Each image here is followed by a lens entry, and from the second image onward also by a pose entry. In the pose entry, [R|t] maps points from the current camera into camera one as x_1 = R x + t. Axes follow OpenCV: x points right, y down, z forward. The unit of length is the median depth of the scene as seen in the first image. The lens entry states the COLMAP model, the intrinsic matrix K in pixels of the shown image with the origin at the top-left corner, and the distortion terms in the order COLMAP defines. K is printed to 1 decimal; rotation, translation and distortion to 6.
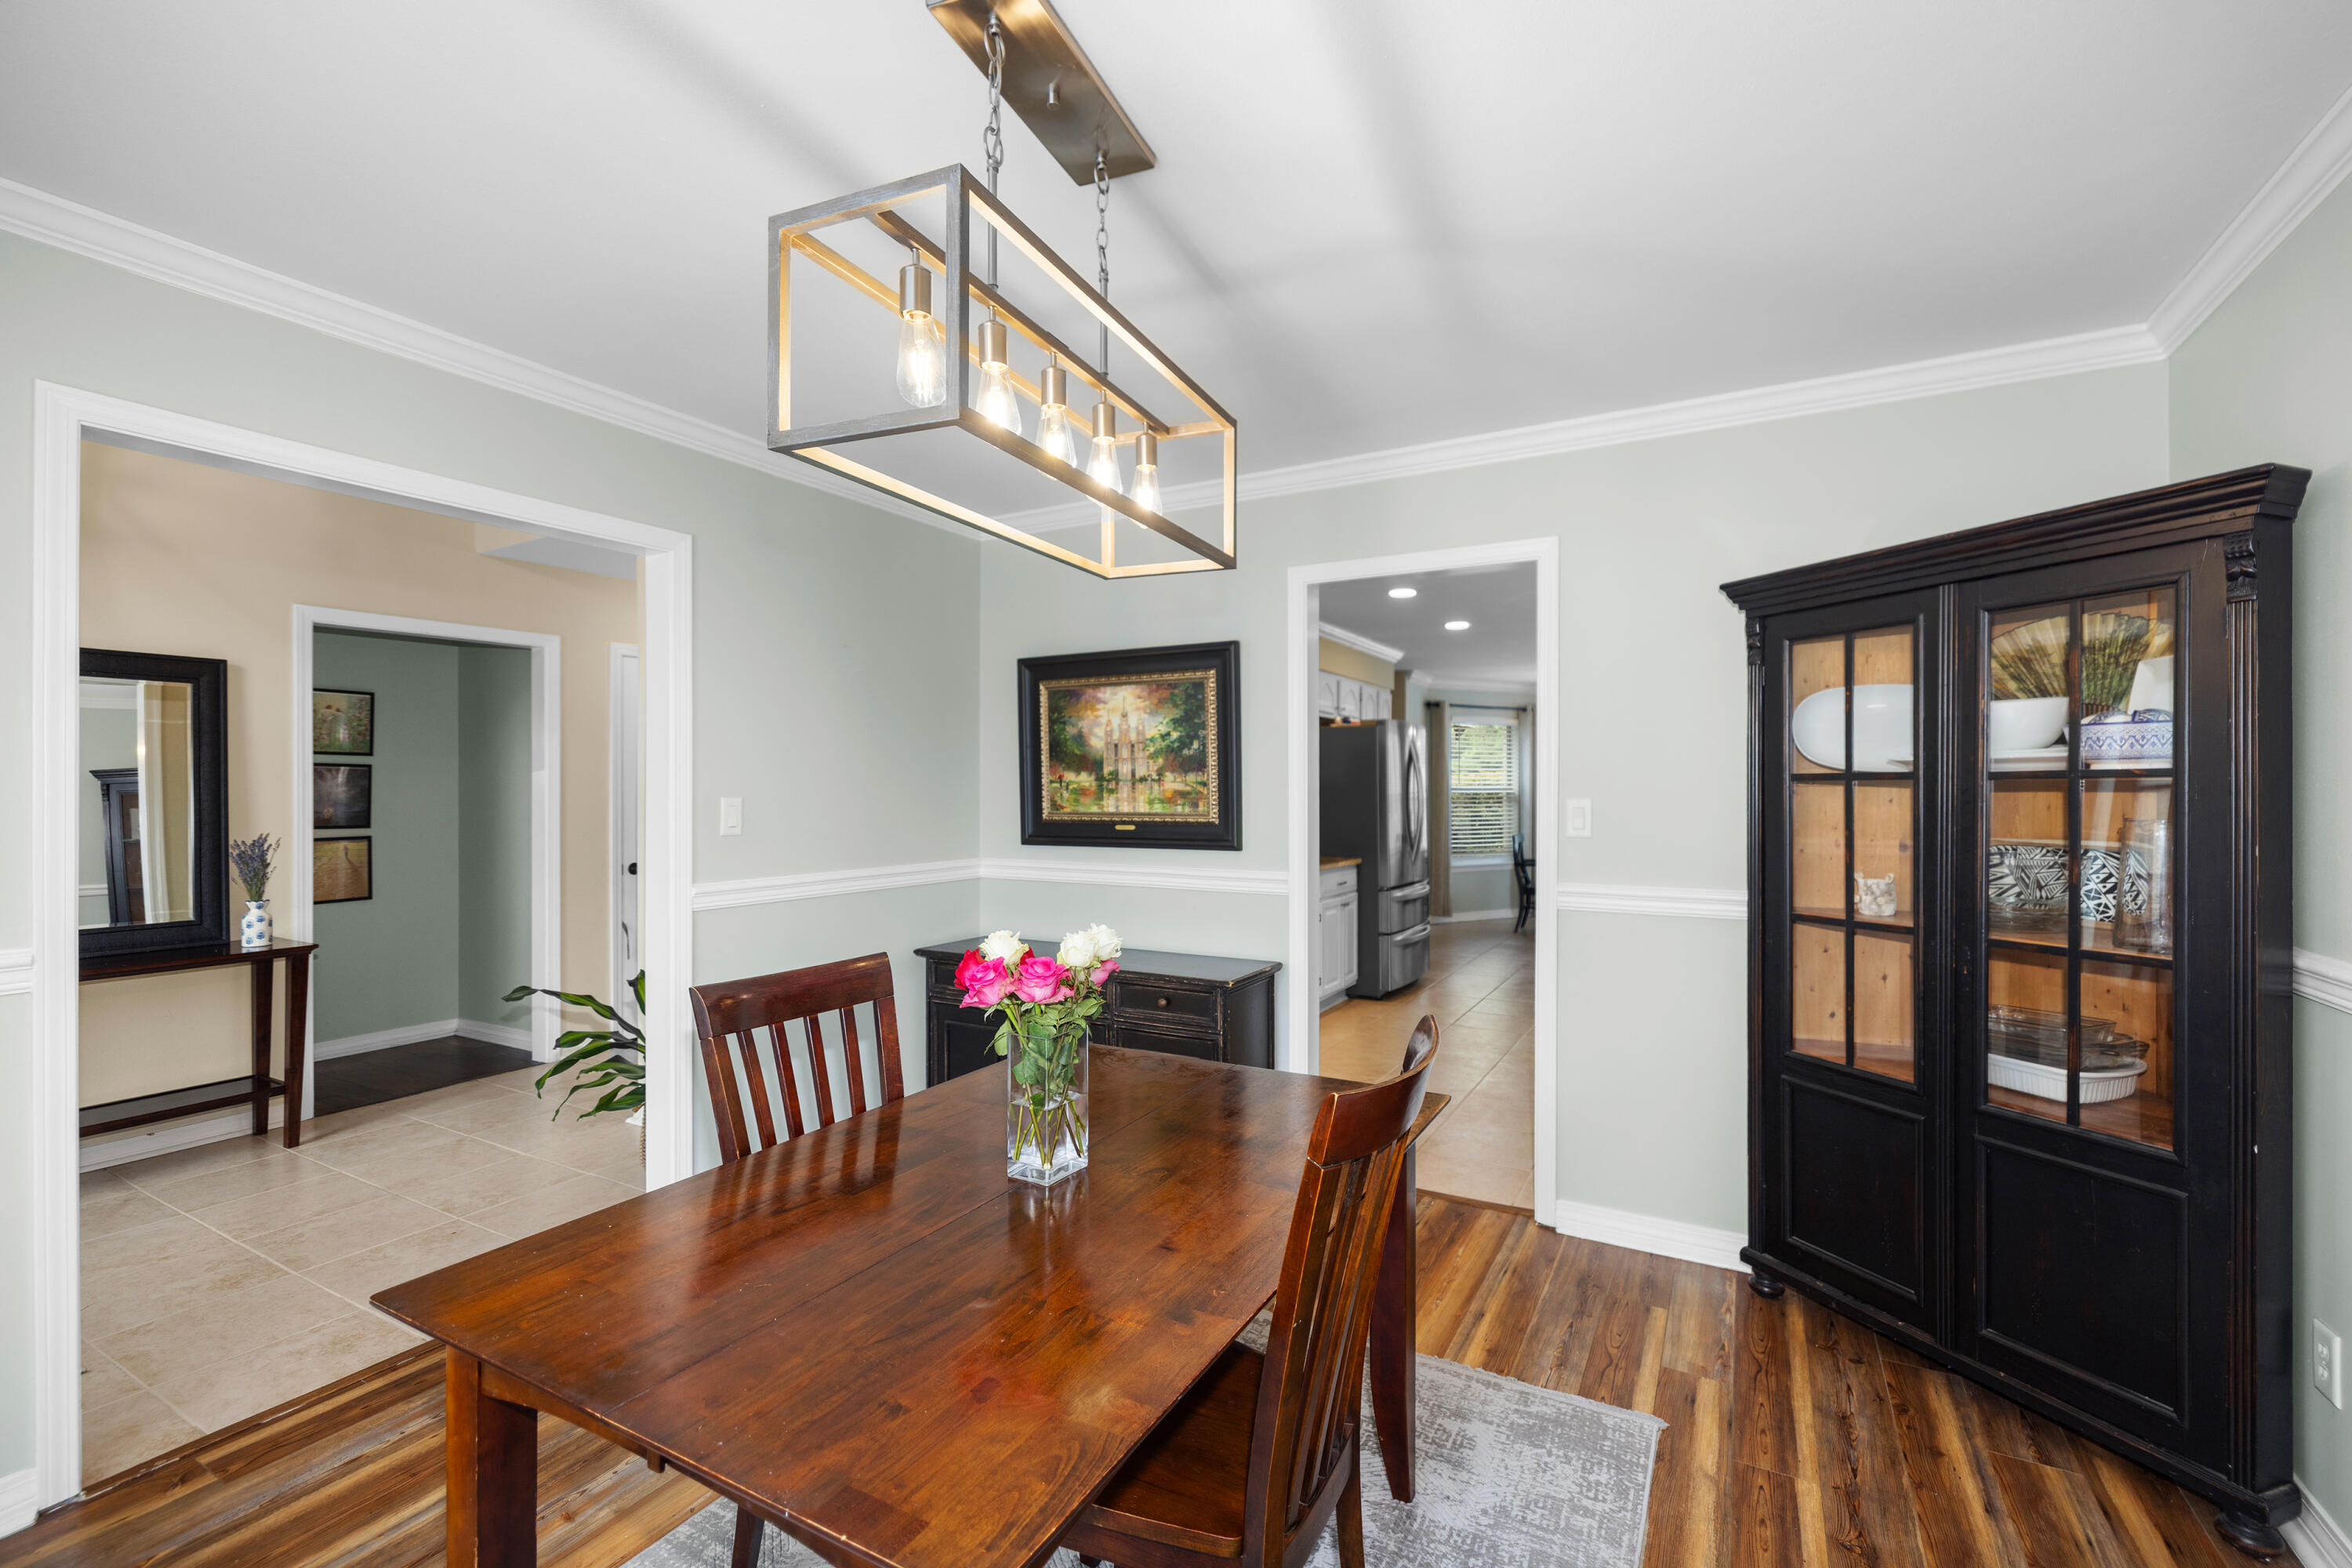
lens RADIAL K [[1006.6, 0, 1177.2], [0, 1006.6, 789.9], [0, 0, 1]] dist [0.000670, -0.000068]
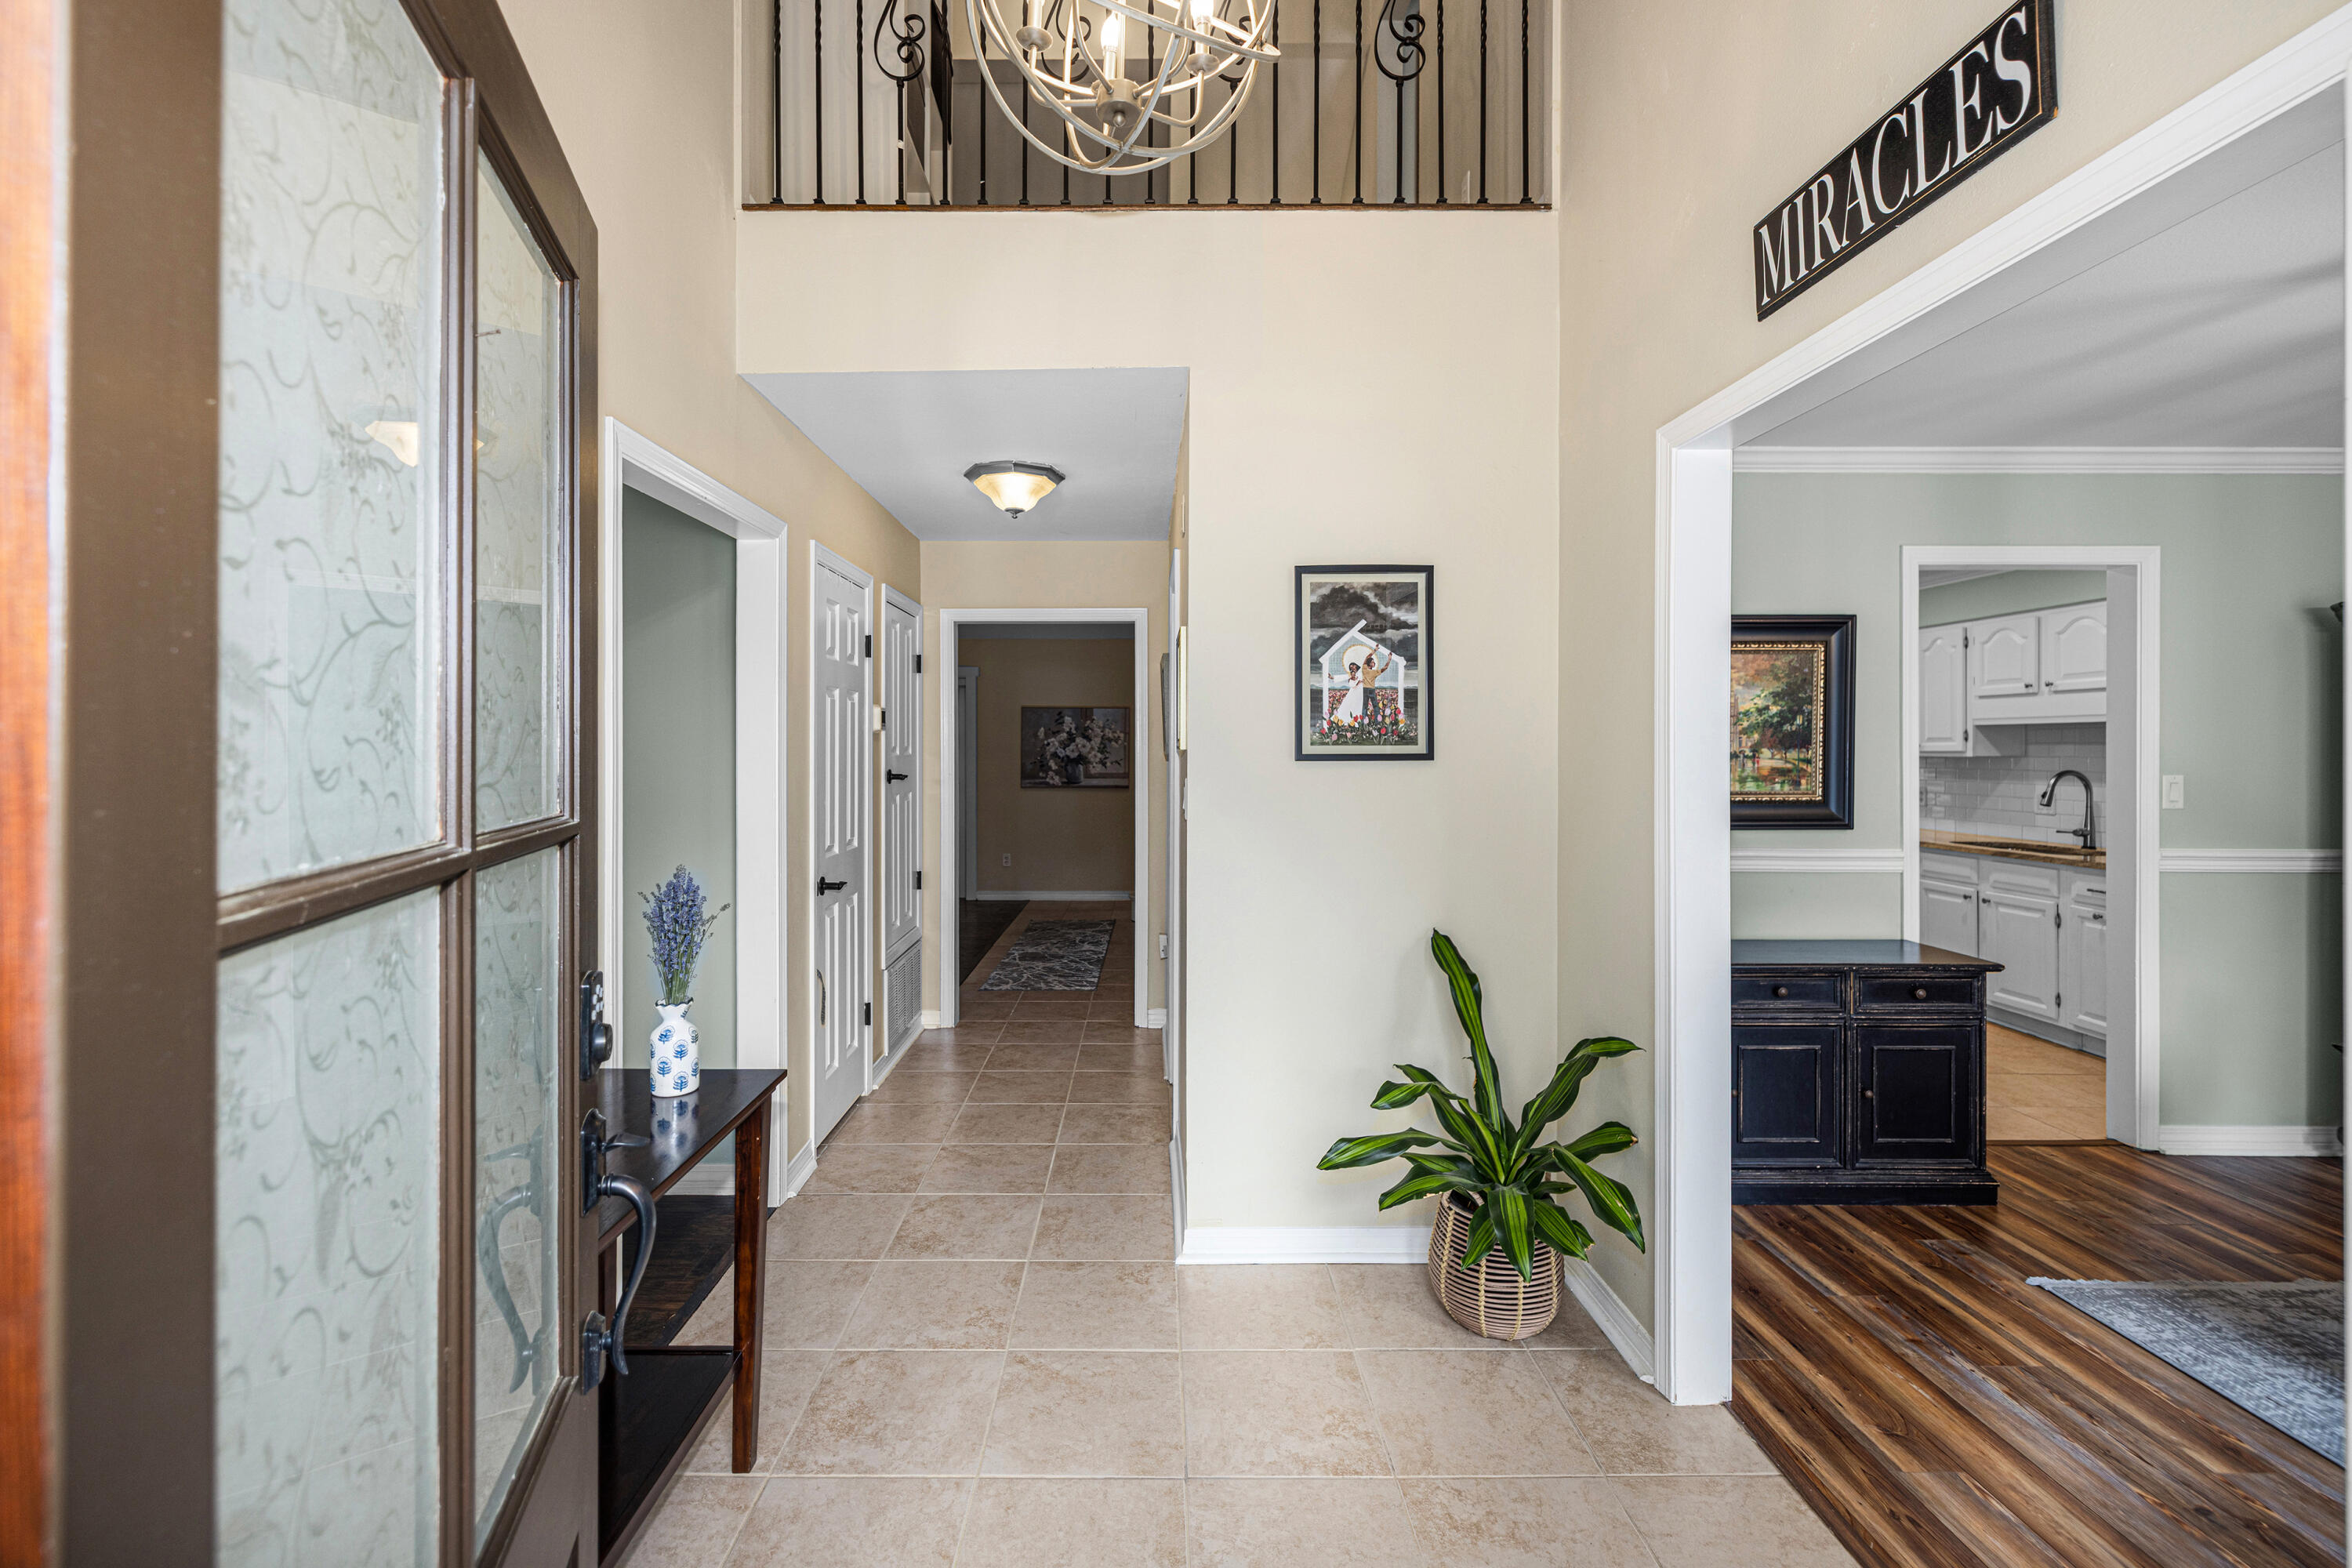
lens RADIAL K [[1006.6, 0, 1173.8], [0, 1006.6, 759.2], [0, 0, 1]] dist [0.000670, -0.000068]
pose [[0.873704, -0.000395, 0.486458, -0.954222], [0.000775, 1.000000, -0.000580, -0.007646], [-0.486457, 0.000884, 0.873704, 0.450966]]
